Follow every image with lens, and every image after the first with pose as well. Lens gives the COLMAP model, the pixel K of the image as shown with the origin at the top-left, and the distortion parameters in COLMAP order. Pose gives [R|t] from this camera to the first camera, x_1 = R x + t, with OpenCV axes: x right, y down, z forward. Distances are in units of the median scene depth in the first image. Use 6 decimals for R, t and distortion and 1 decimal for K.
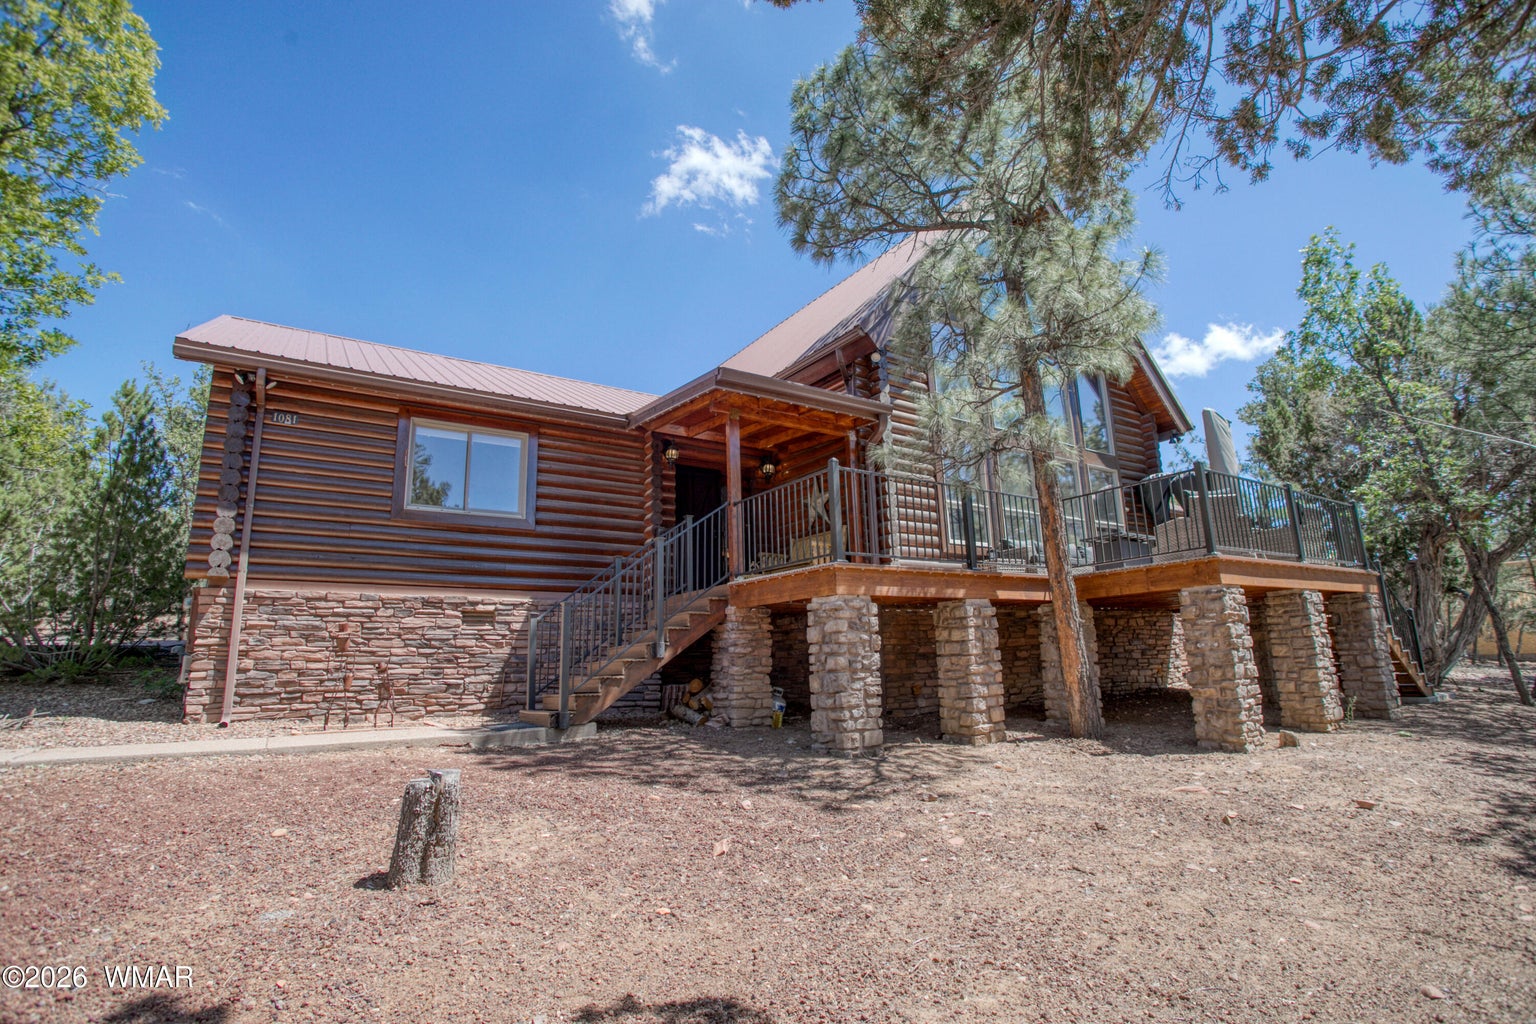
lens RADIAL K [[742.1, 0, 773.8], [0, 742.1, 508.1], [0, 0, 1]] dist [-0.094185, 0.045426]
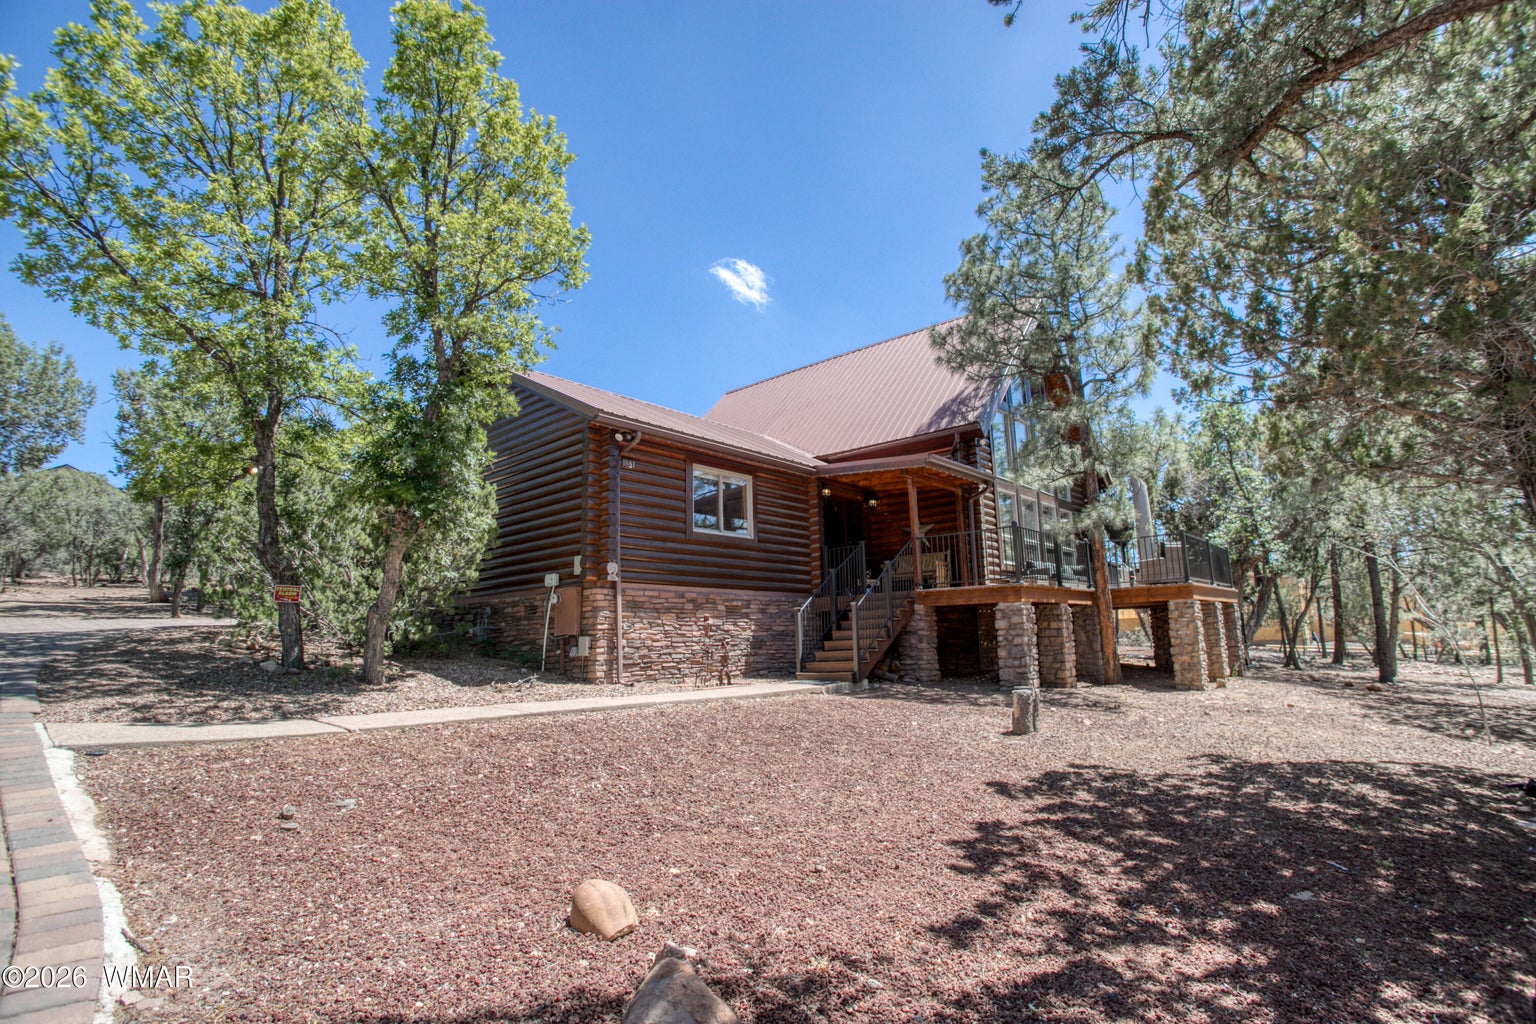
lens RADIAL K [[742.1, 0, 773.8], [0, 742.1, 508.1], [0, 0, 1]] dist [-0.094185, 0.045426]
pose [[0.966794, 0.053022, 0.249995, -0.776403], [-0.059304, 0.998084, 0.017657, -0.082973], [-0.248580, -0.031896, 0.968086, -0.436880]]
